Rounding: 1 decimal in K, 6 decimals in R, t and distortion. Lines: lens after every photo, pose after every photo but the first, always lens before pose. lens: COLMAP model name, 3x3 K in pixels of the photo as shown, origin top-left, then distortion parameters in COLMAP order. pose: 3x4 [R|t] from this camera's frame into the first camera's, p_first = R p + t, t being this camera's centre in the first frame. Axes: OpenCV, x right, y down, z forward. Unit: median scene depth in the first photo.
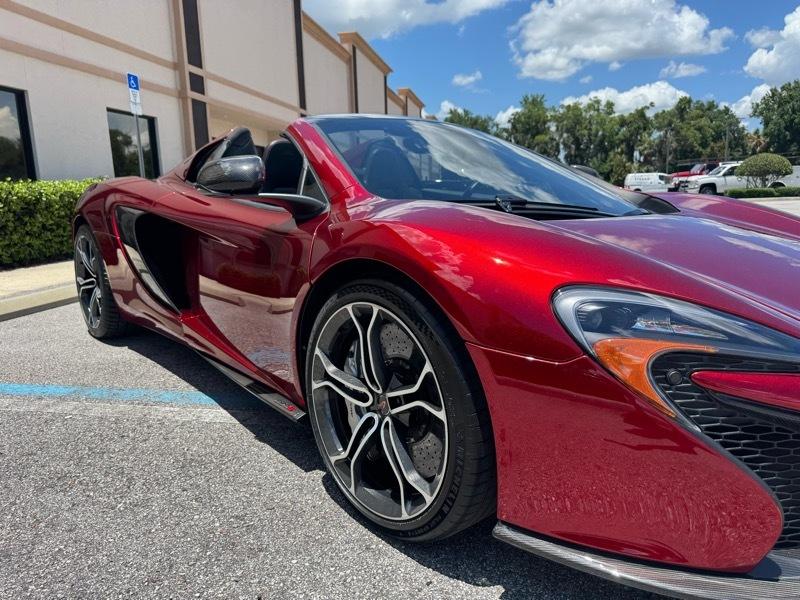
lens RADIAL K [[574.2, 0, 401.8], [0, 574.2, 302.2], [0, 0, 1]] dist [-0.005310, -0.000703]
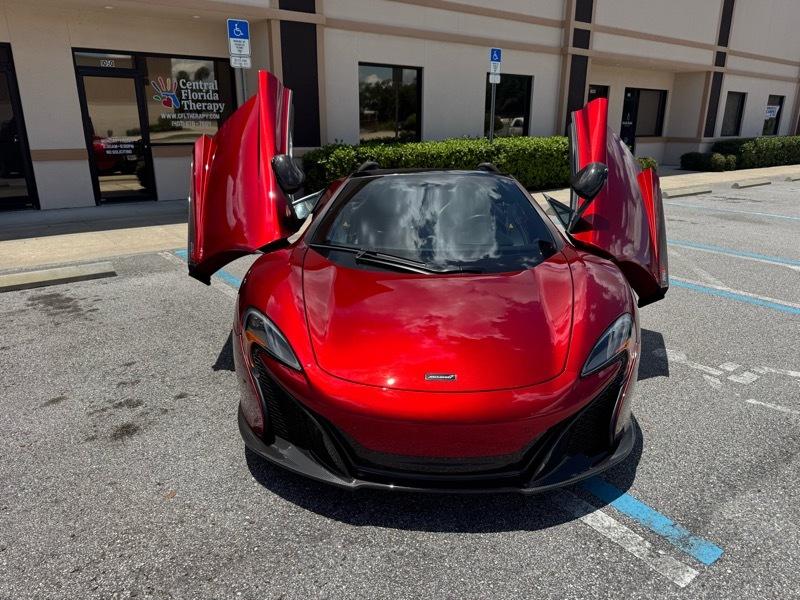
lens RADIAL K [[576.7, 0, 403.5], [0, 576.7, 297.6], [0, 0, 1]] dist [0.001256, -0.004051]
pose [[0.740011, 0.221899, -0.634937, 0.189771], [-0.149032, 0.974641, 0.166925, -0.046638], [0.655876, -0.028900, 0.754315, -0.032593]]
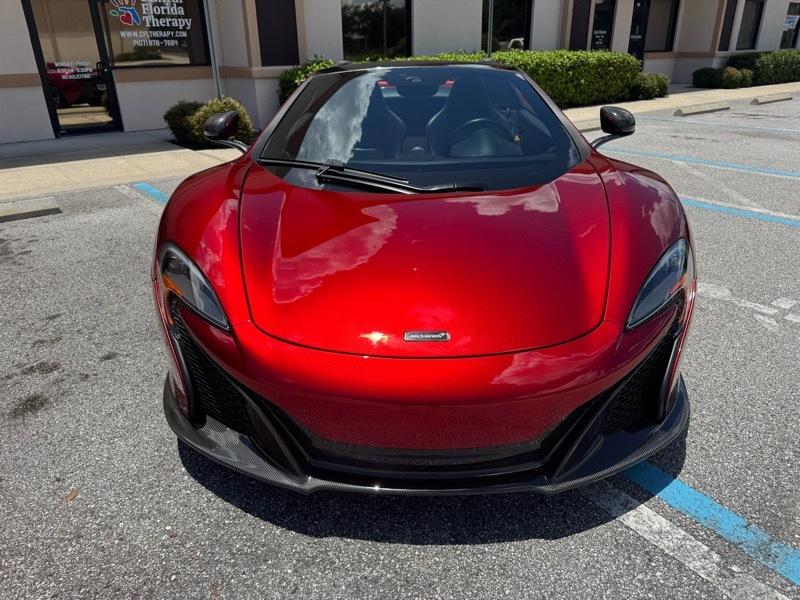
lens RADIAL K [[576.1, 0, 398.7], [0, 576.1, 298.5], [0, 0, 1]] dist [0.000822, -0.005186]
pose [[0.742857, 0.274437, -0.610613, 0.161647], [-0.125710, 0.953070, 0.275417, -0.036399], [0.657542, -0.127835, 0.742494, 0.010762]]
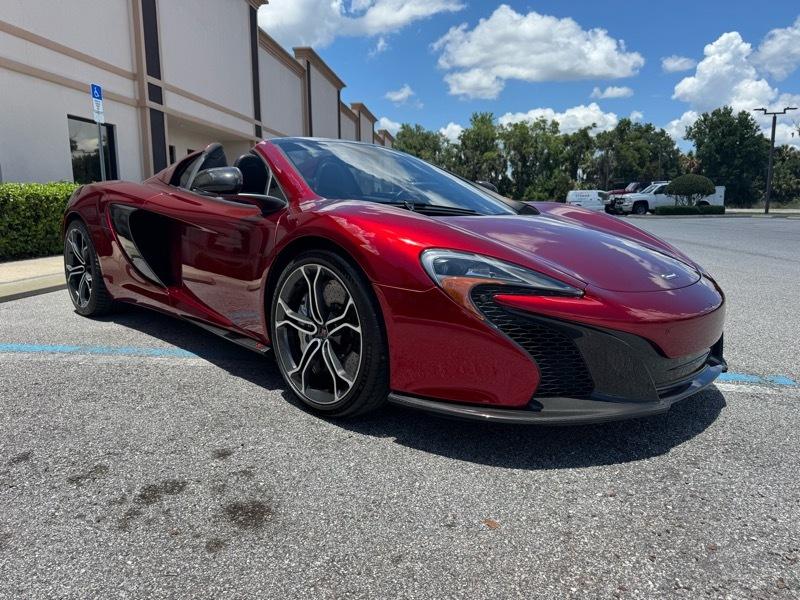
lens RADIAL K [[571.1, 0, 396.6], [0, 571.1, 296.4], [0, 0, 1]] dist [0.010021, -0.013493]
pose [[0.997176, 0.009025, 0.074551, 0.005098], [-0.006817, 0.999532, -0.029807, 0.013982], [-0.074785, 0.029214, 0.996772, -0.058494]]
